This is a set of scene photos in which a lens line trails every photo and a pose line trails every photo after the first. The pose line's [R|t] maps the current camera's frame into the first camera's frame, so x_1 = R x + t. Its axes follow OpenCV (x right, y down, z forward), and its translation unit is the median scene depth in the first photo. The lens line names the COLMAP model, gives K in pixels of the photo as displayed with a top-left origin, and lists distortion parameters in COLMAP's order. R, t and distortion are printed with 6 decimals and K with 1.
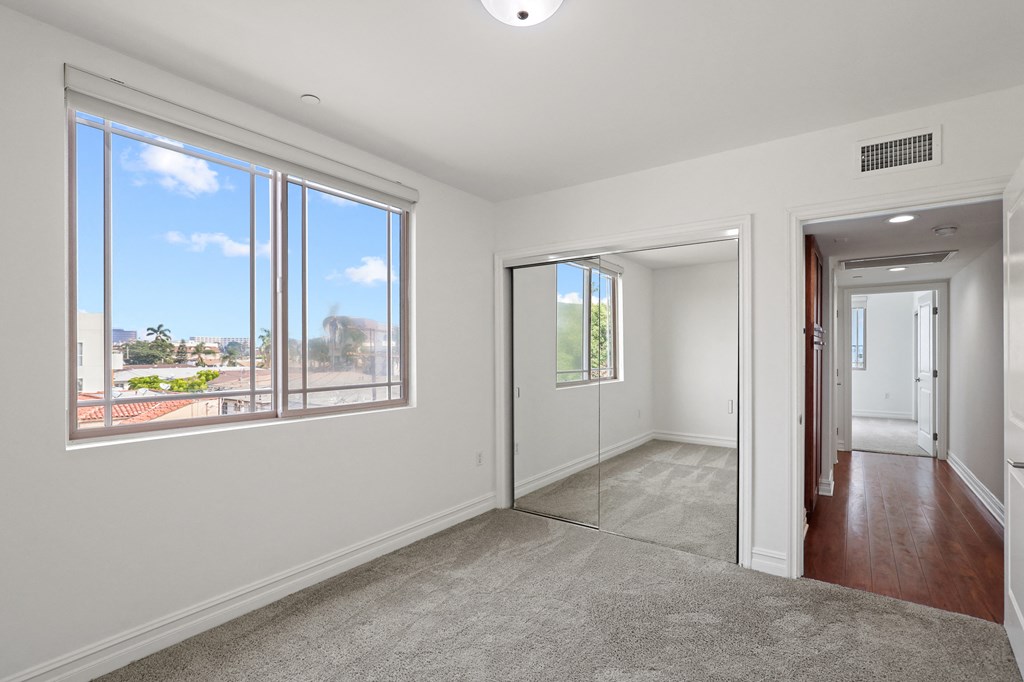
lens RADIAL K [[473.1, 0, 510.5], [0, 473.1, 351.9], [0, 0, 1]] dist [-0.004050, 0.000316]
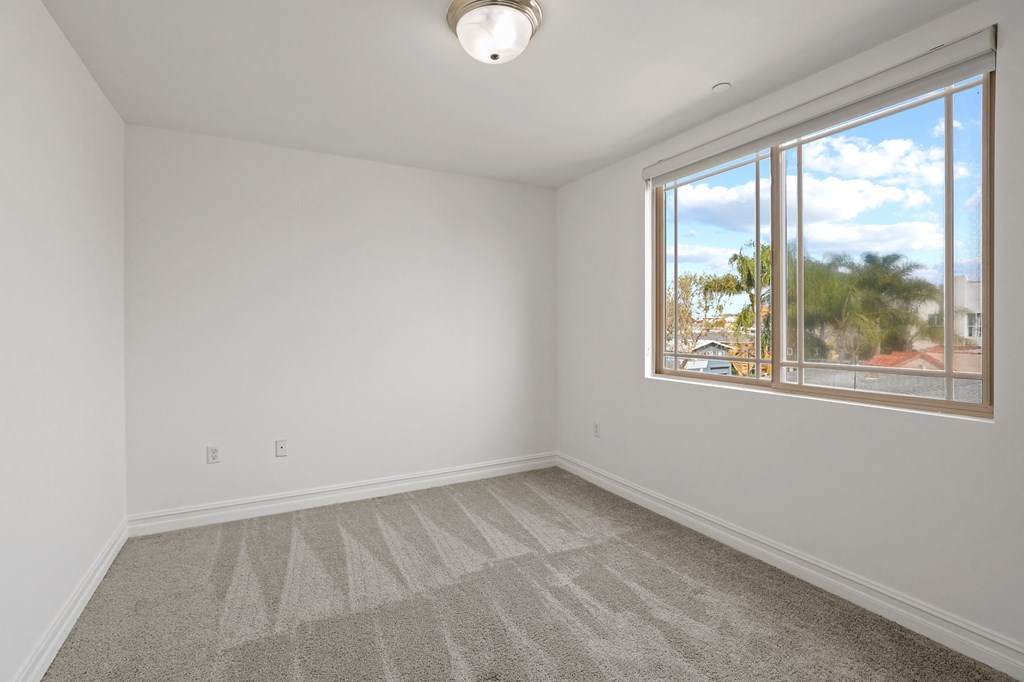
lens RADIAL K [[474.3, 0, 512.6], [0, 474.3, 326.4], [0, 0, 1]] dist [-0.001482, -0.000042]
pose [[-0.429364, 0.004032, -0.903123, 0.658594], [0.002810, 0.999991, 0.003129, 0.001045], [0.903127, -0.001194, -0.429371, 0.908272]]
